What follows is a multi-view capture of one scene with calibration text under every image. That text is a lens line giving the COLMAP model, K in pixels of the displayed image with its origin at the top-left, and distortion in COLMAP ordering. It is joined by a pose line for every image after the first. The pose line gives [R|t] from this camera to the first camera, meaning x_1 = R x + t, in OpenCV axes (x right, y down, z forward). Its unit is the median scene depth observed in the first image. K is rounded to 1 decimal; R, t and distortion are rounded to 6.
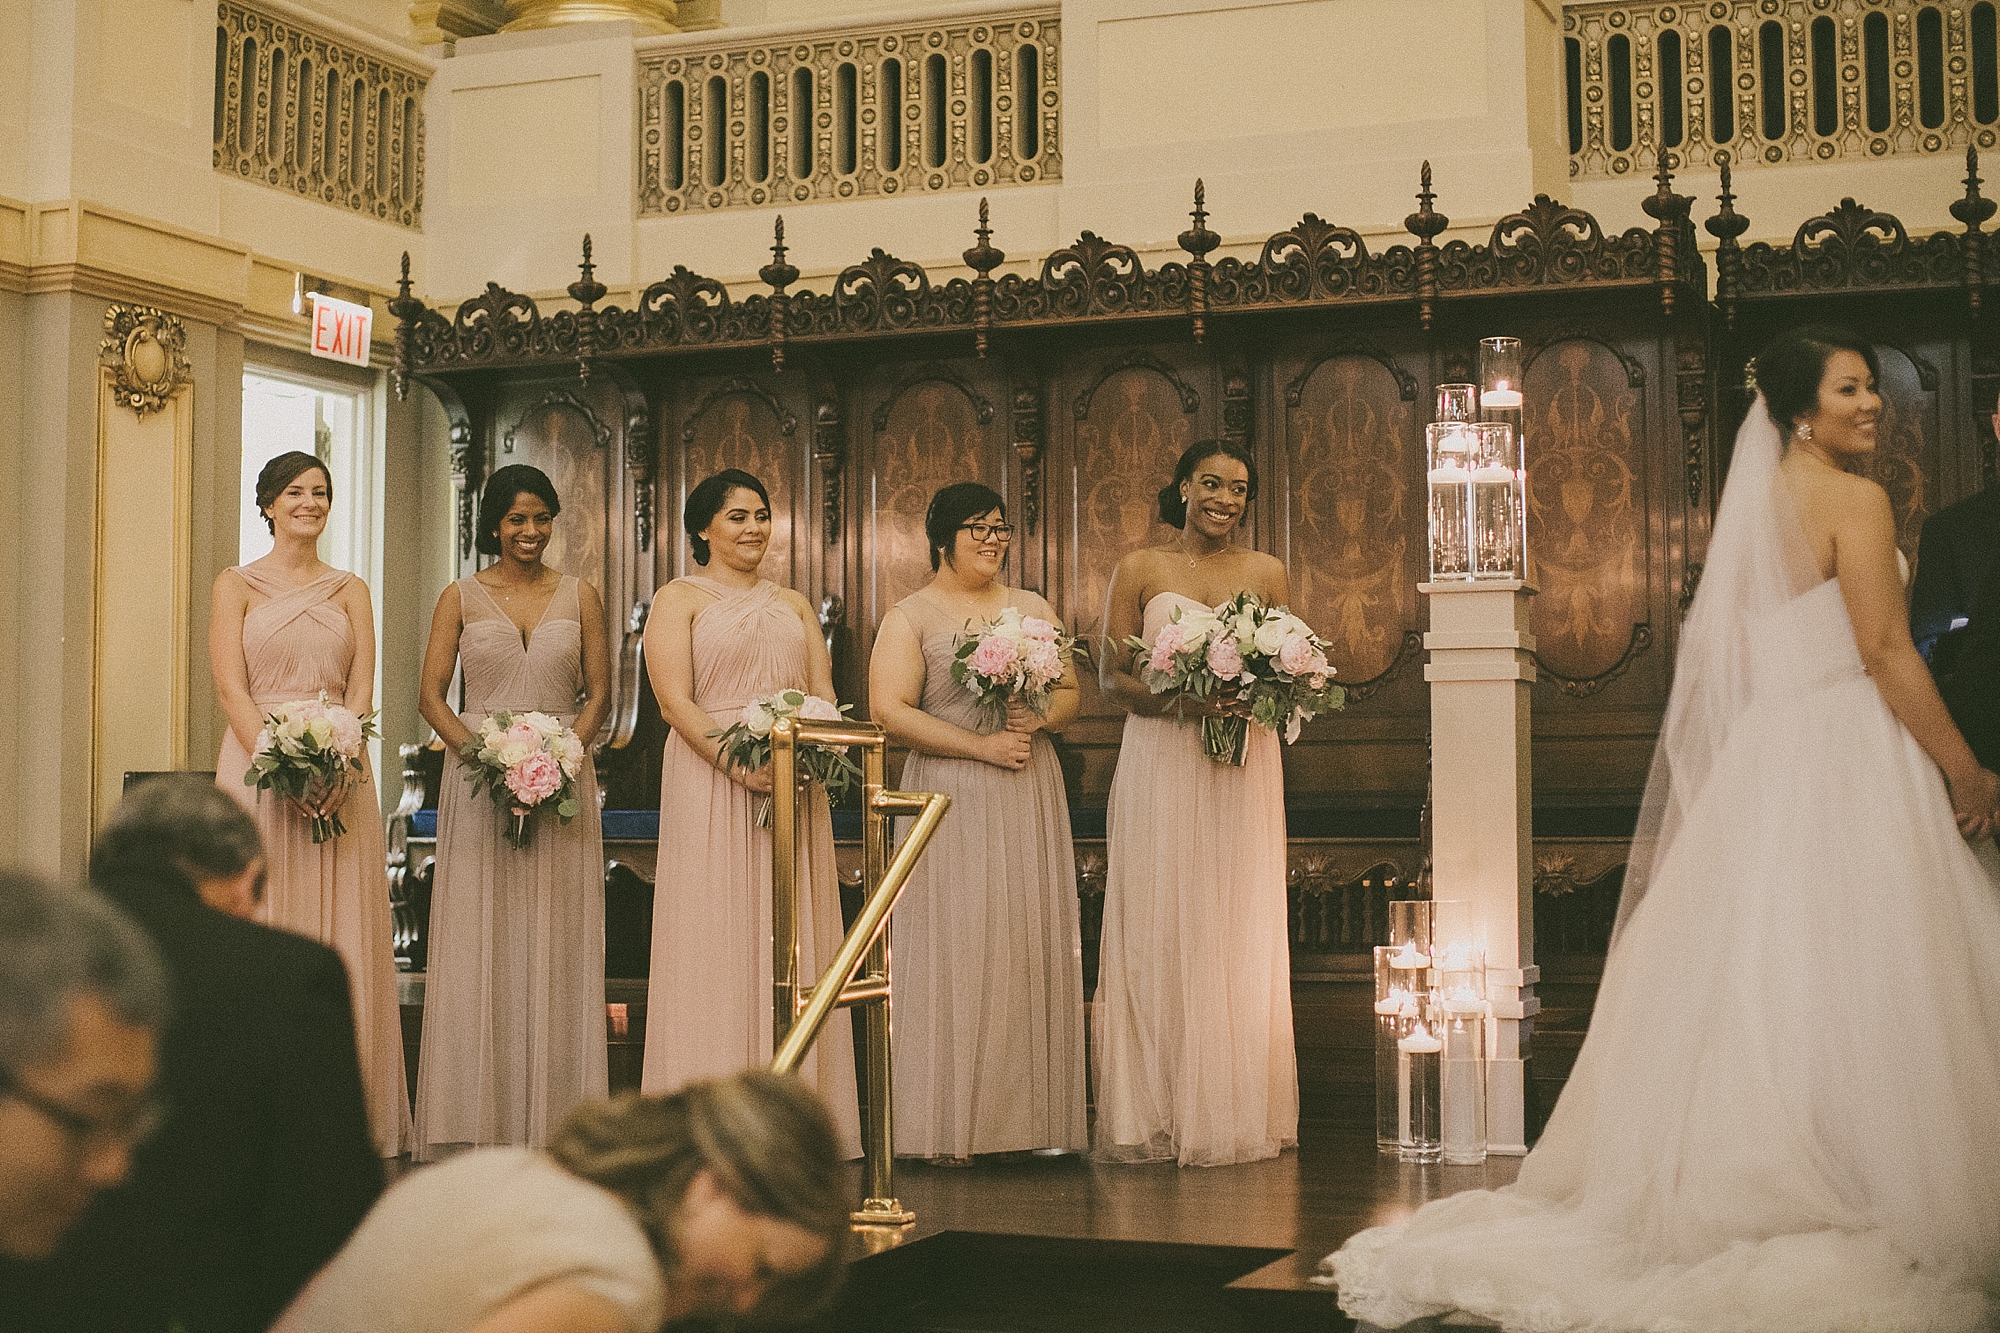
lens RADIAL K [[3203.8, 0, 996.6], [0, 3203.8, 647.4], [0, 0, 1]] dist [-0.131135, 0.000000]
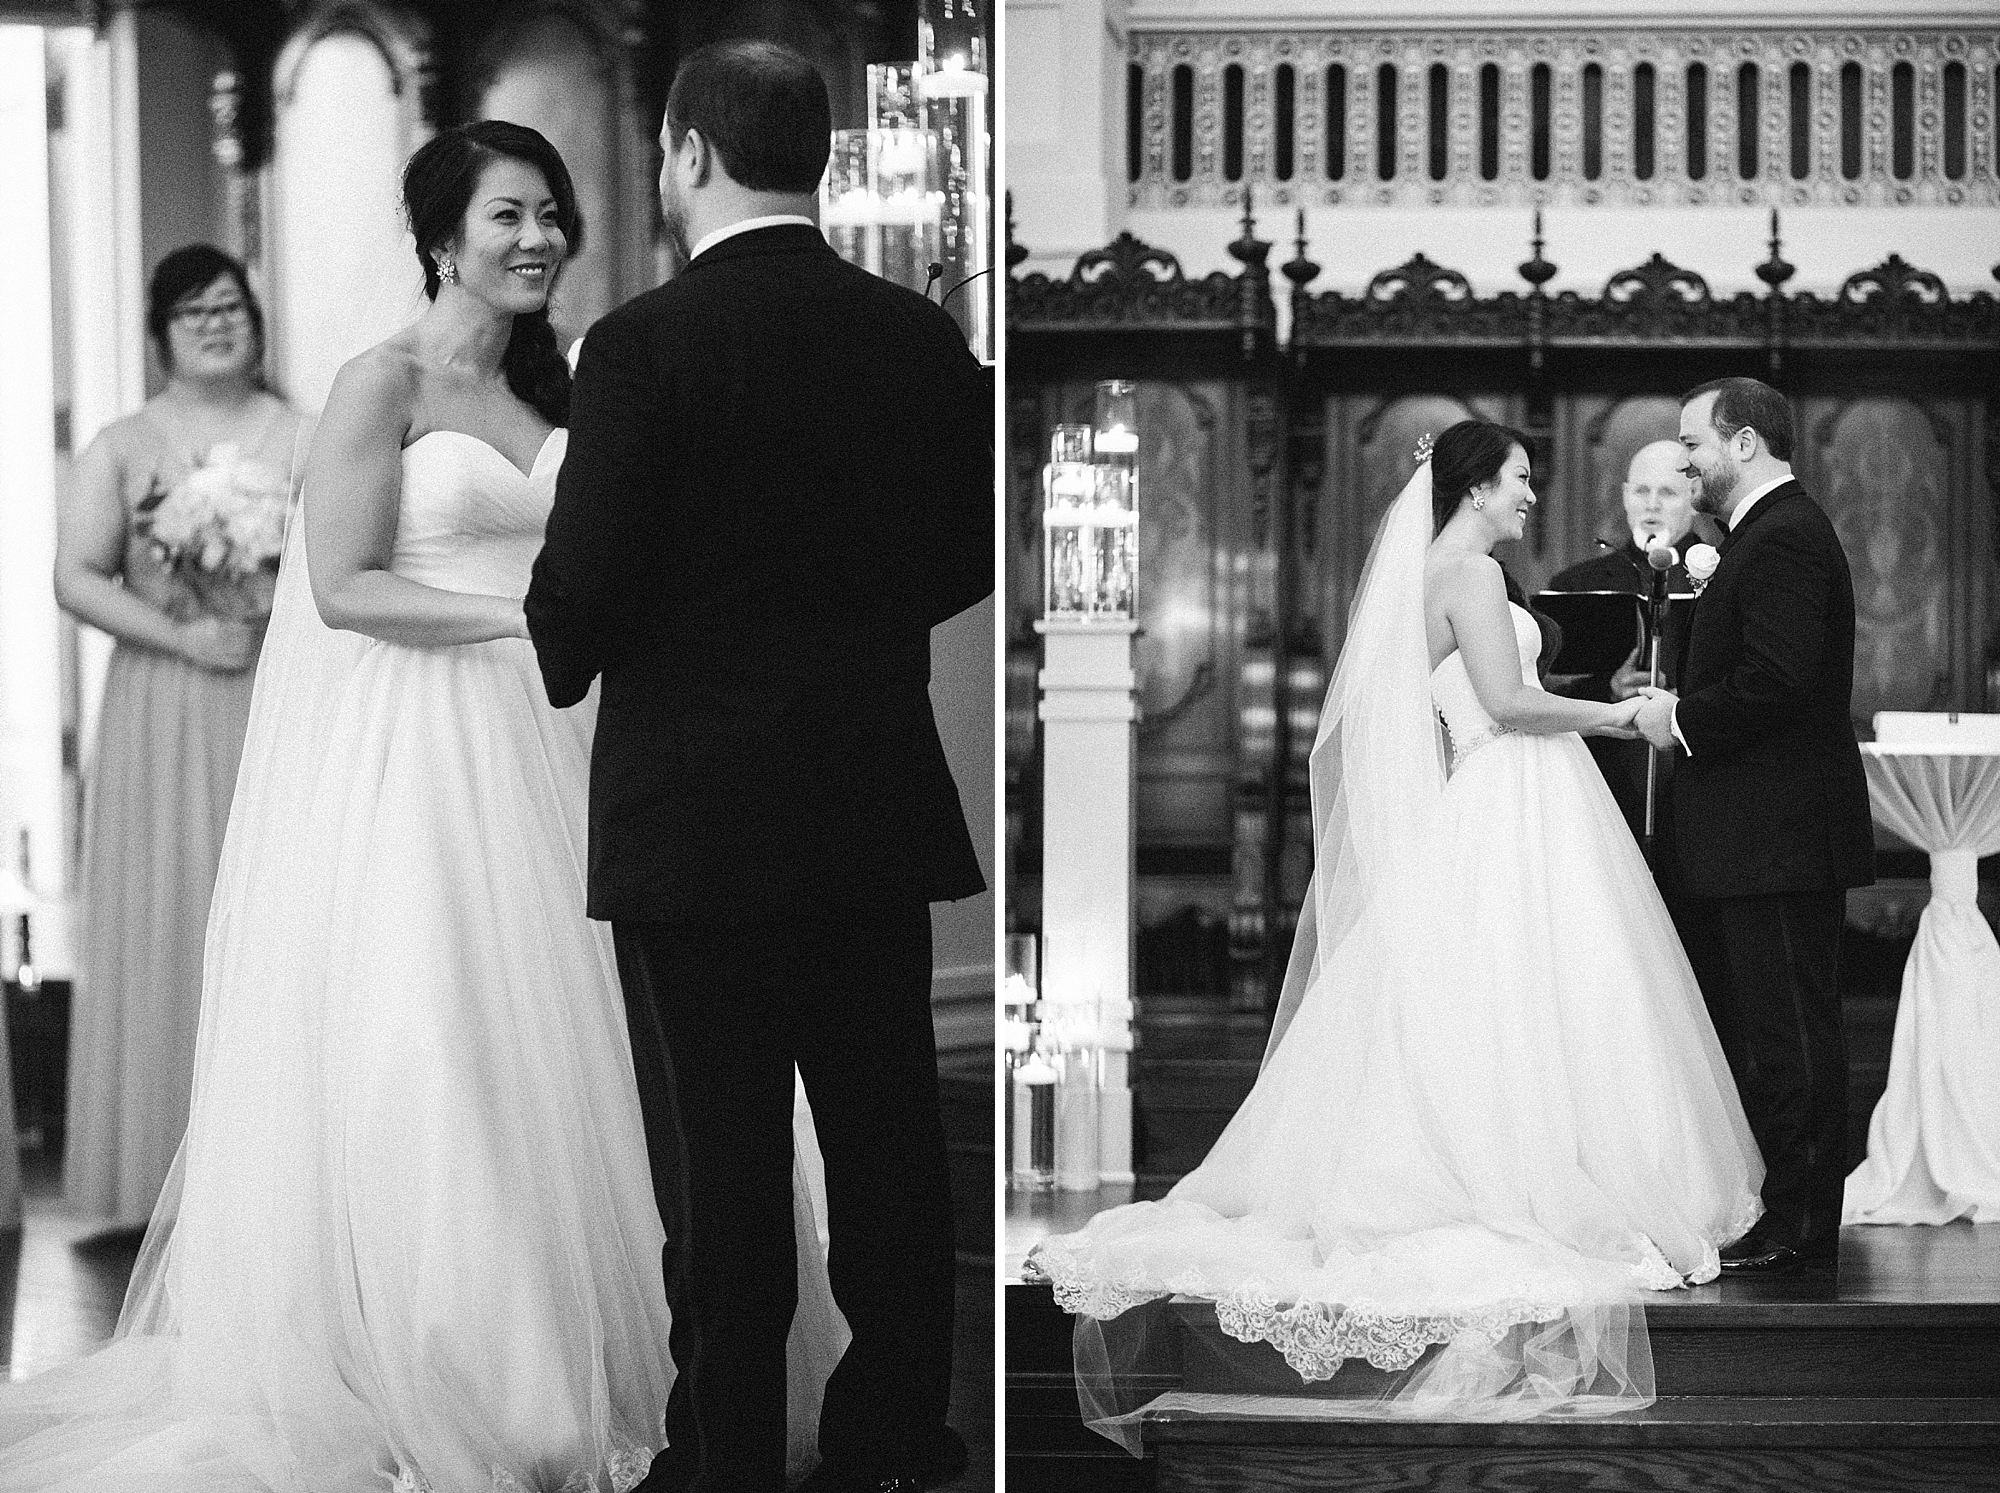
lens RADIAL K [[7532.4, 0, 998.7], [0, 7532.4, 747.6], [0, 0, 1]] dist [-0.196381, 0.000000]
pose [[0.916032, 0.017668, 0.400716, -0.809022], [-0.022725, 0.999711, 0.007872, 0.001107], [-0.400461, -0.016317, 0.916168, -1.145188]]
